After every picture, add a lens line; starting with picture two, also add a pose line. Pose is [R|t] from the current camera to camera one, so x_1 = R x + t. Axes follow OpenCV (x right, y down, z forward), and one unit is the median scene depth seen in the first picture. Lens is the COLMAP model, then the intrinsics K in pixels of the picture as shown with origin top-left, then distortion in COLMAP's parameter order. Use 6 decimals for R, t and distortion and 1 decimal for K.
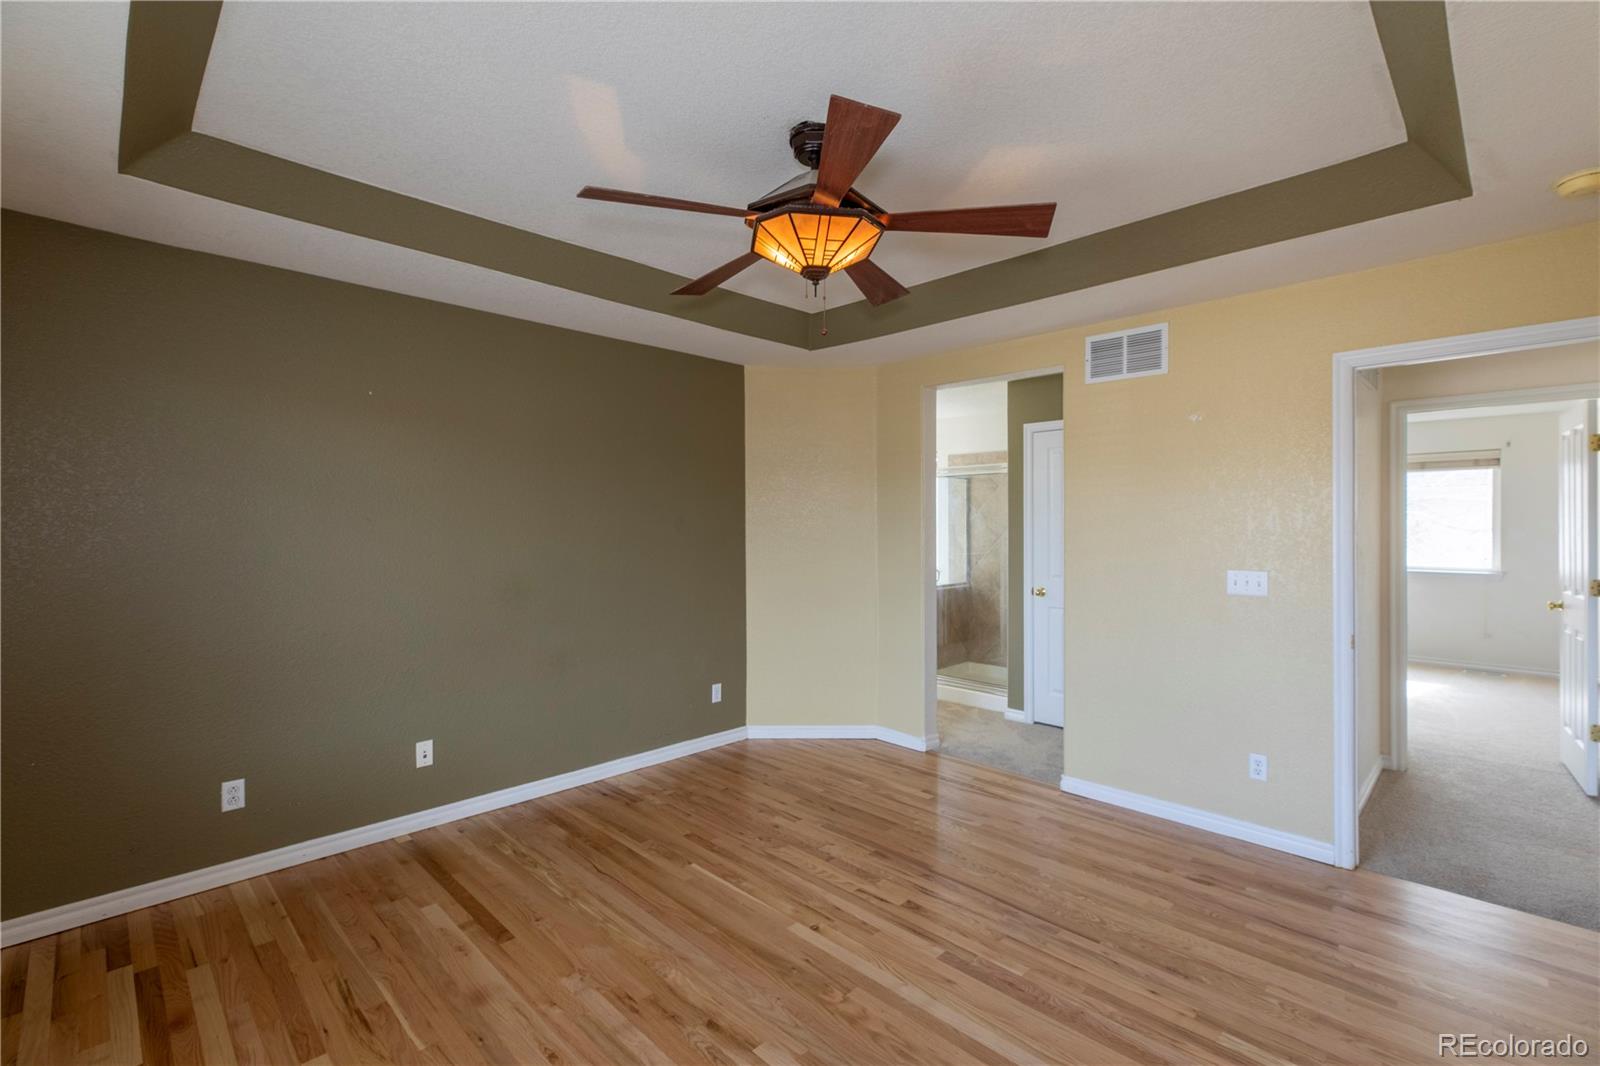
lens RADIAL K [[715.1, 0, 802.2], [0, 715.1, 525.6], [0, 0, 1]] dist [0.007084, -0.000859]
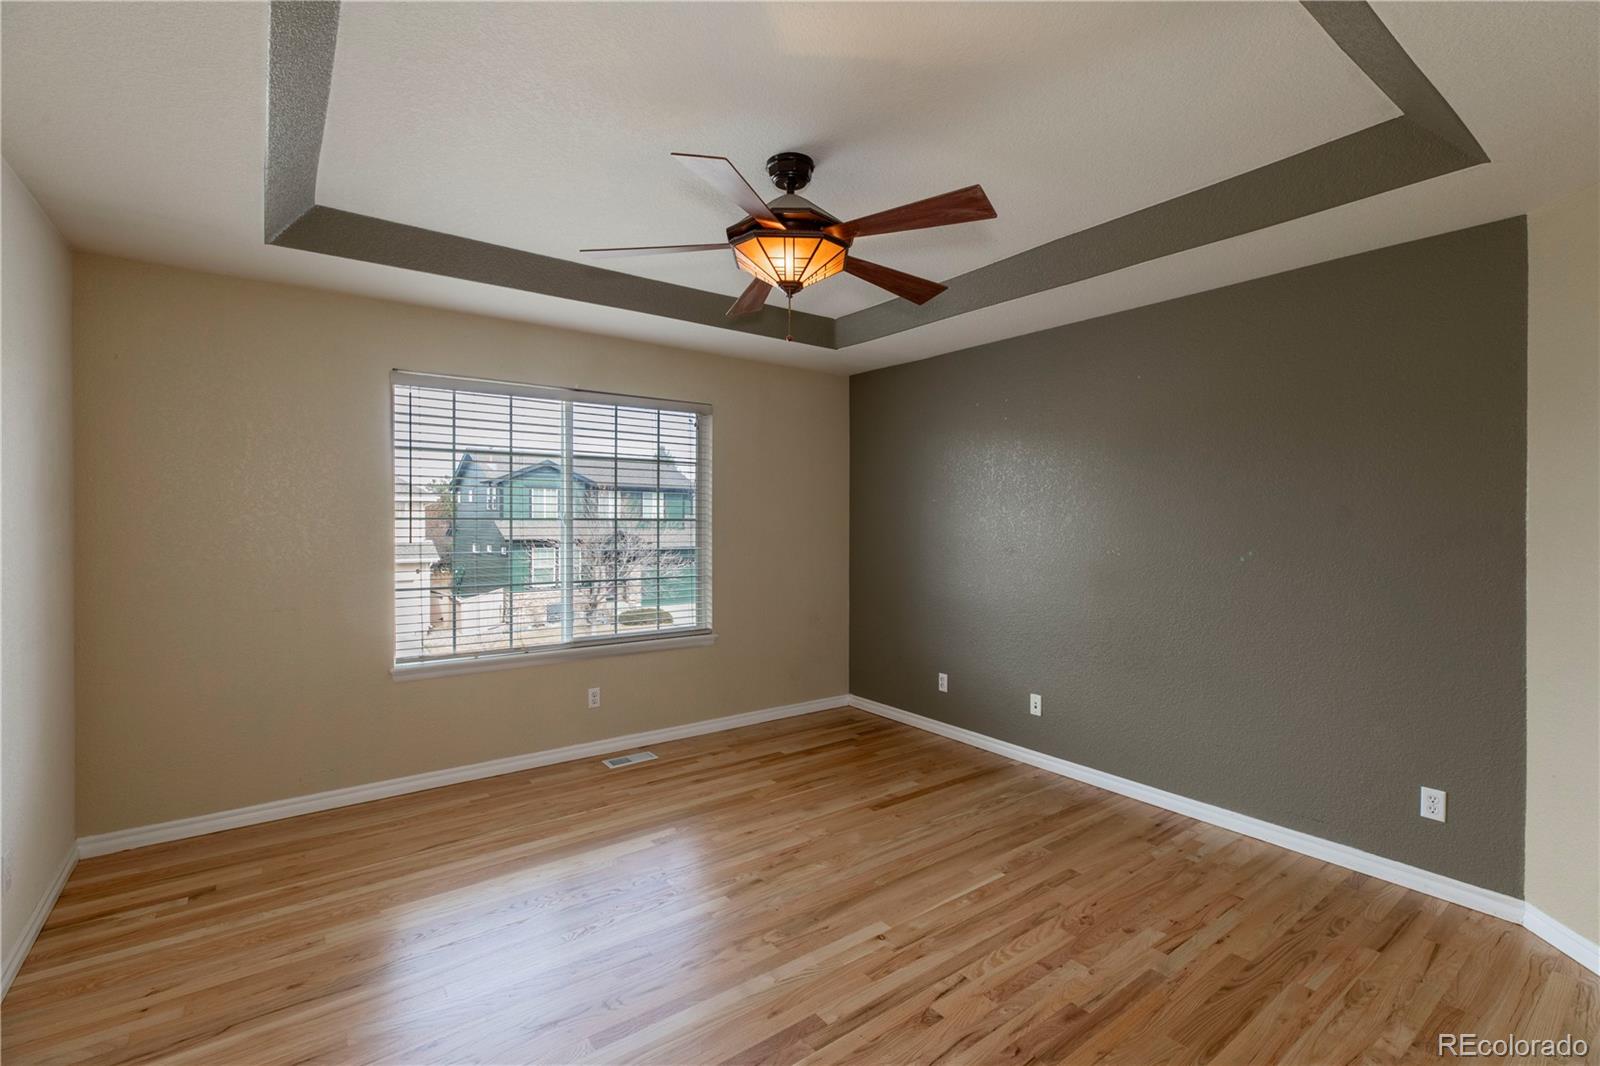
lens RADIAL K [[715.1, 0, 802.2], [0, 715.1, 525.6], [0, 0, 1]] dist [0.007084, -0.000859]
pose [[-0.143287, 0.007656, -0.989652, 0.796895], [-0.007739, 0.999931, 0.008856, 0.005831], [0.989651, 0.008928, -0.143218, 0.844318]]
